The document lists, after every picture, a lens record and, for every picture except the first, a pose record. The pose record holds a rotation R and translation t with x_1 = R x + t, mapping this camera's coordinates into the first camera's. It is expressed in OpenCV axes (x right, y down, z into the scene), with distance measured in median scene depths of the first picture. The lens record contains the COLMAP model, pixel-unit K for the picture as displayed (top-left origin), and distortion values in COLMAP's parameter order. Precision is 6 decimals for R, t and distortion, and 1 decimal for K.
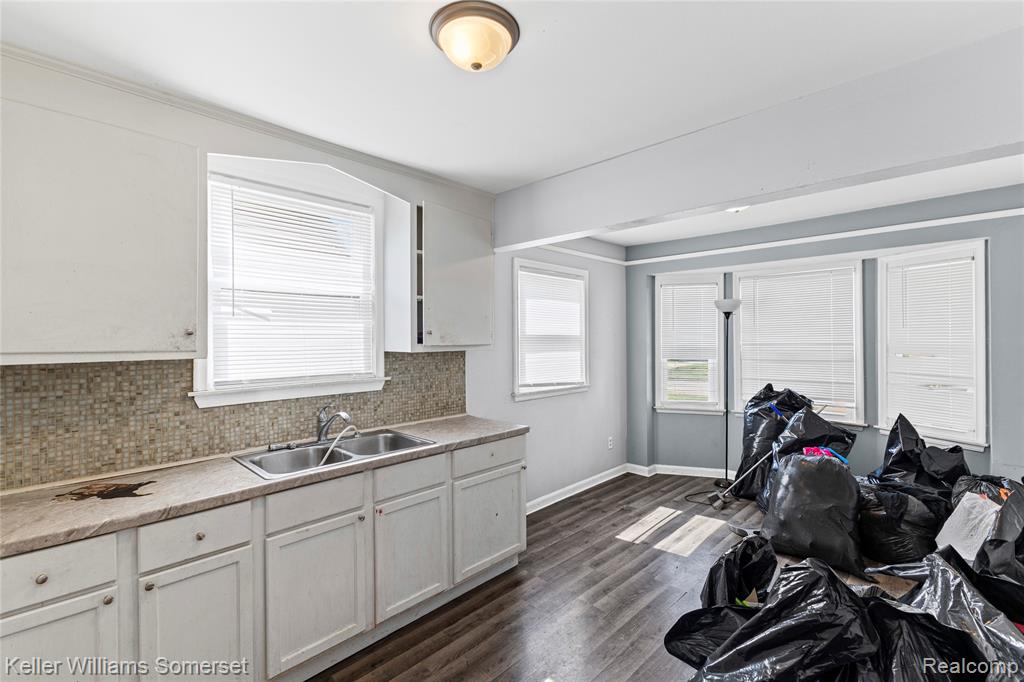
lens RADIAL K [[452.0, 0, 510.8], [0, 452.0, 338.5], [0, 0, 1]] dist [0.018915, -0.004994]
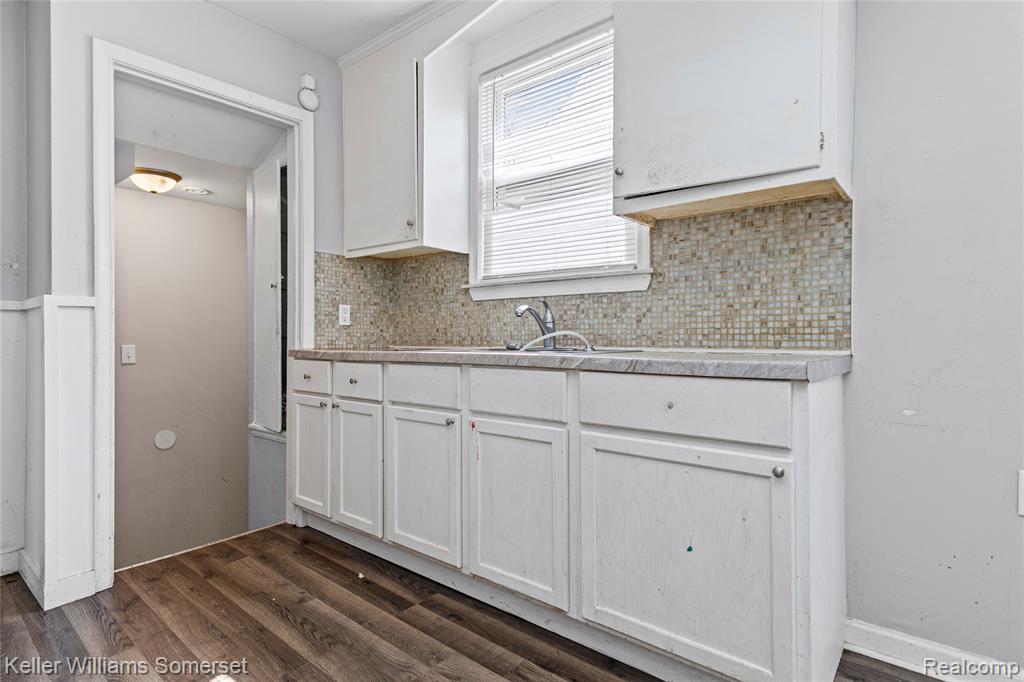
lens RADIAL K [[523.8, 0, 509.5], [0, 523.8, 337.5], [0, 0, 1]] dist [0.026096, -0.000388]
pose [[0.082155, 0.011428, -0.996554, 0.432986], [-0.002058, 0.999934, 0.011297, 0.172517], [0.996617, 0.001123, 0.082173, 0.748840]]
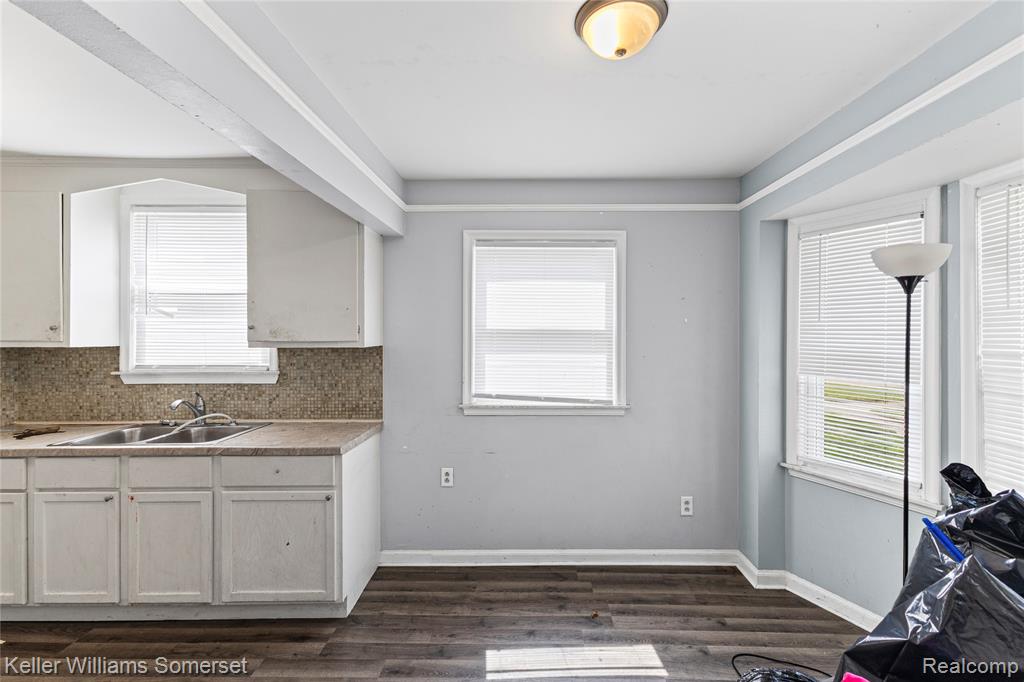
lens RADIAL K [[446.4, 0, 524.7], [0, 446.4, 333.0], [0, 0, 1]] dist [0.021045, -0.007077]
pose [[0.697784, 0.008742, -0.716254, 0.827391], [-0.006162, 0.999962, 0.006202, -0.009648], [0.716281, 0.000086, 0.697812, 0.697173]]
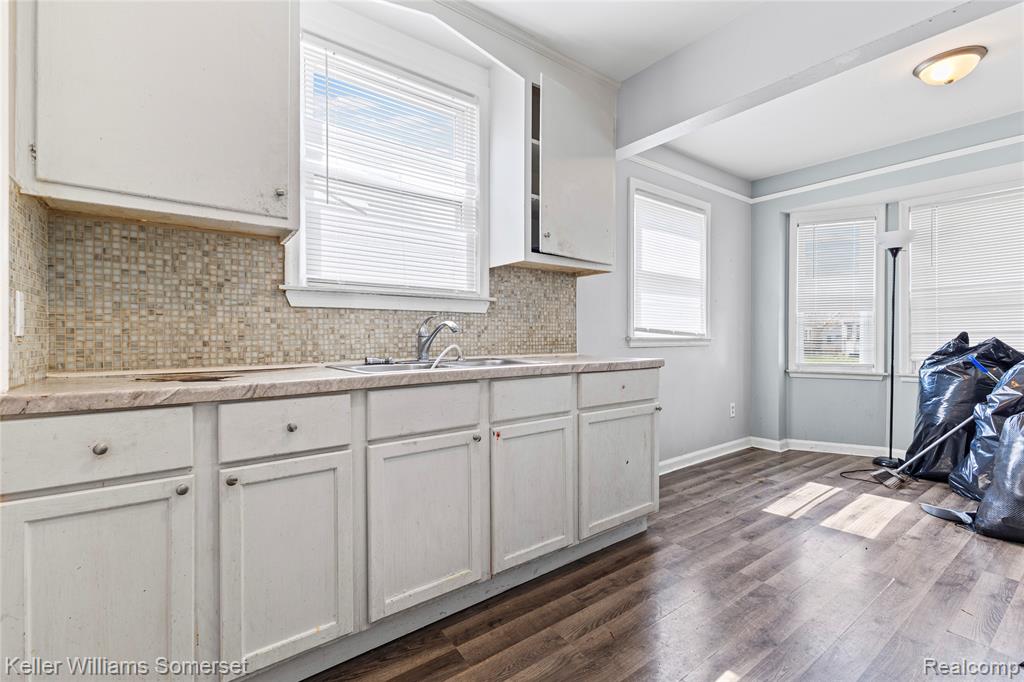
lens RADIAL K [[448.1, 0, 510.0], [0, 448.1, 339.3], [0, 0, 1]] dist [0.012959, 0.000520]
pose [[0.988775, 0.006840, -0.149254, -0.113915], [-0.006200, 0.999970, 0.004747, 0.159224], [0.149282, -0.003768, 0.988787, 0.170762]]
